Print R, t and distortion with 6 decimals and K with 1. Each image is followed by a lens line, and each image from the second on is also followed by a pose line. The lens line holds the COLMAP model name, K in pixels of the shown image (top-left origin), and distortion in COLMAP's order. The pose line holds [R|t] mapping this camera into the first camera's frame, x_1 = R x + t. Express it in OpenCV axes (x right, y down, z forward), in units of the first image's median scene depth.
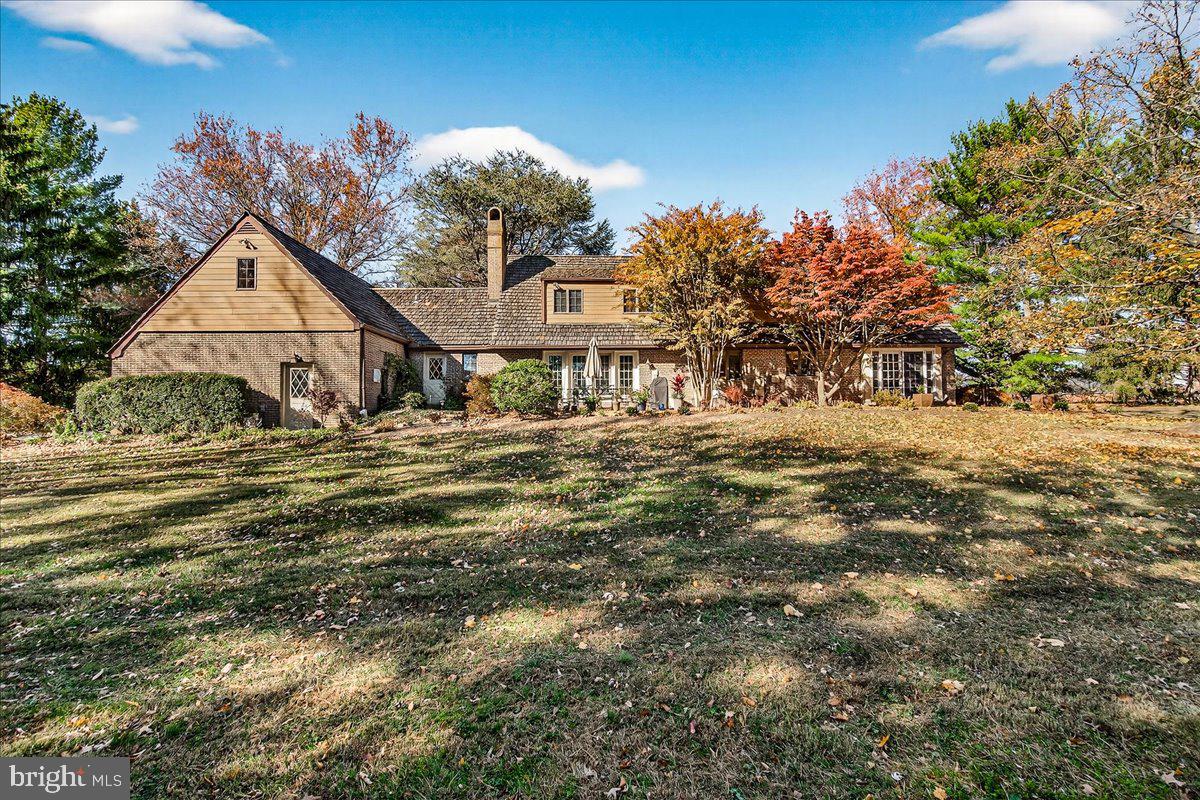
lens RADIAL K [[511.5, 0, 600.0], [0, 511.5, 400.0], [0, 0, 1]] dist [0.000321, 0.000109]
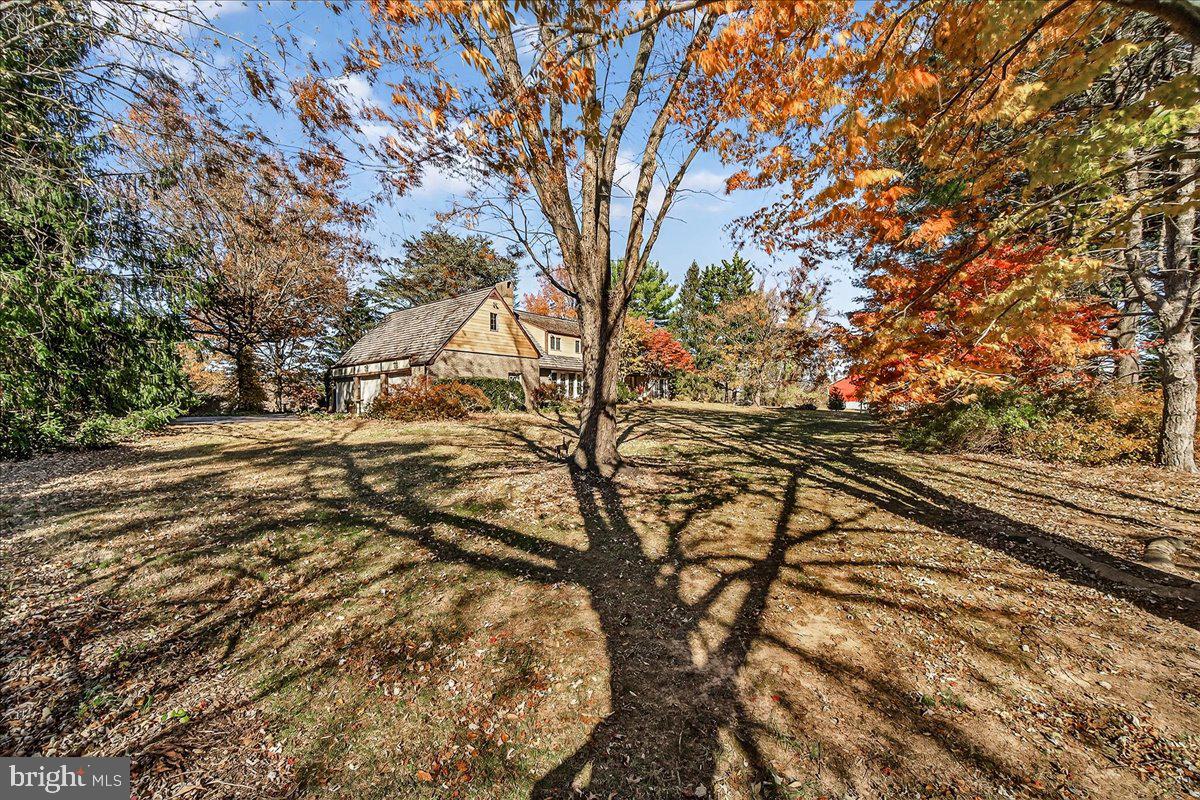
lens RADIAL K [[511.5, 0, 600.0], [0, 511.5, 400.0], [0, 0, 1]] dist [0.000321, 0.000109]
pose [[0.621996, 0.009955, 0.782957, -1.436204], [-0.012398, 0.999919, -0.002864, 0.015163], [-0.782922, -0.007926, 0.622069, -0.283684]]
